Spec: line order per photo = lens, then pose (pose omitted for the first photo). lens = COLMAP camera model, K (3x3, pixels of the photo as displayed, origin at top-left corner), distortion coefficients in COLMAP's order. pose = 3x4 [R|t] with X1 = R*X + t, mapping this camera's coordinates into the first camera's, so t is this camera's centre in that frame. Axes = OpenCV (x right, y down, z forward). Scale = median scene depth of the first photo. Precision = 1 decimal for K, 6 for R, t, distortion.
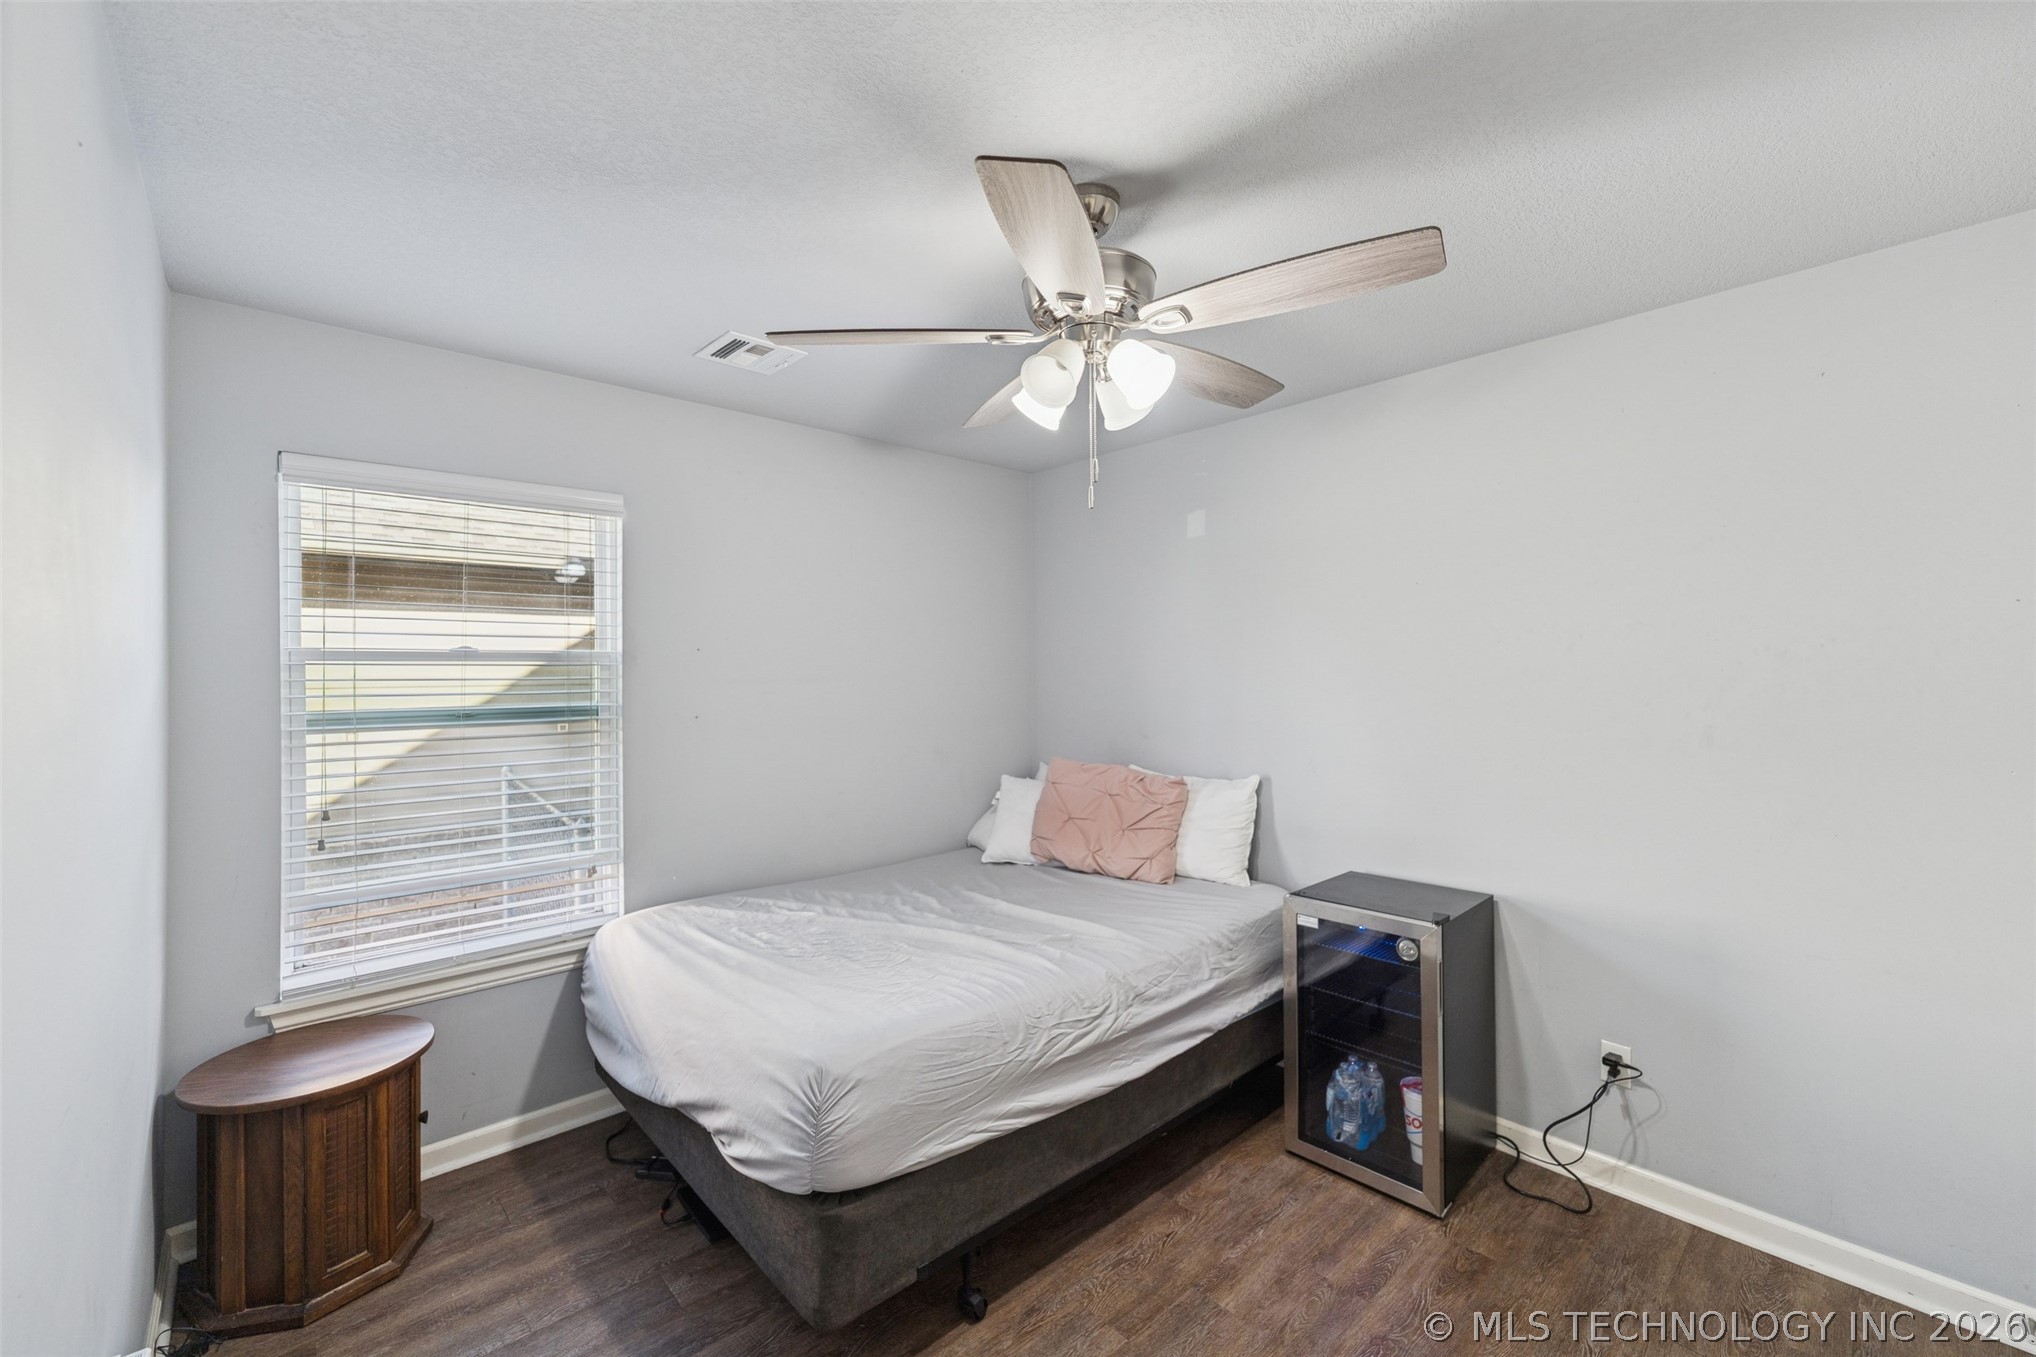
lens RADIAL K [[829.1, 0, 1007.7], [0, 829.1, 670.7], [0, 0, 1]] dist [0.004241, -0.000572]
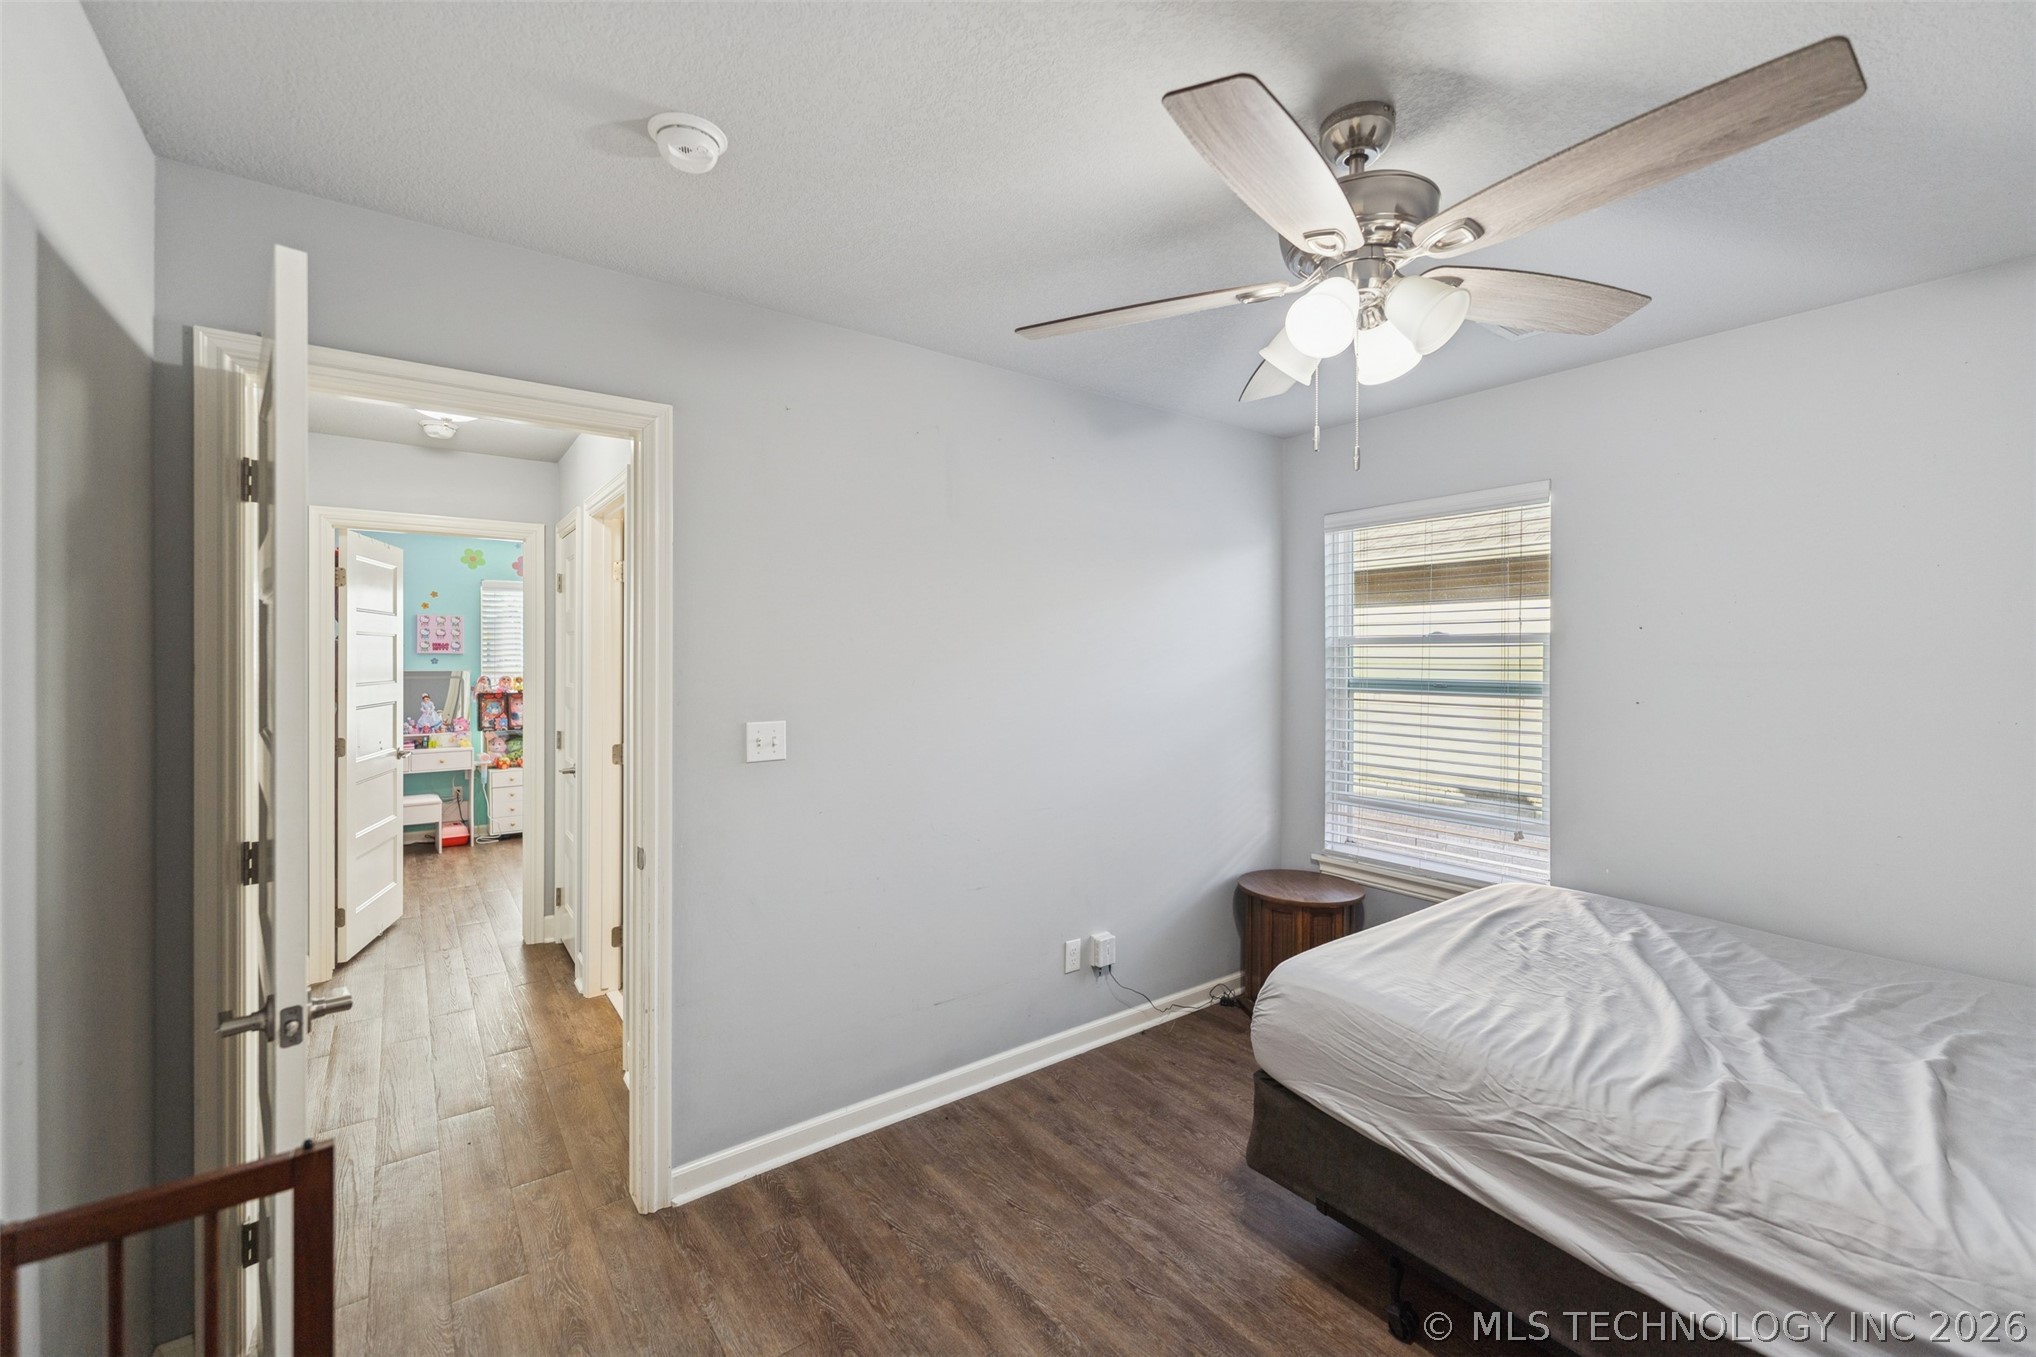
lens RADIAL K [[829.1, 0, 1009.3], [0, 829.1, 666.5], [0, 0, 1]] dist [0.004241, -0.000572]
pose [[-0.097609, 0.019917, -0.995026, 0.762486], [0.000128, 0.999800, 0.020000, -0.001804], [0.995225, 0.001825, -0.097592, 0.530729]]
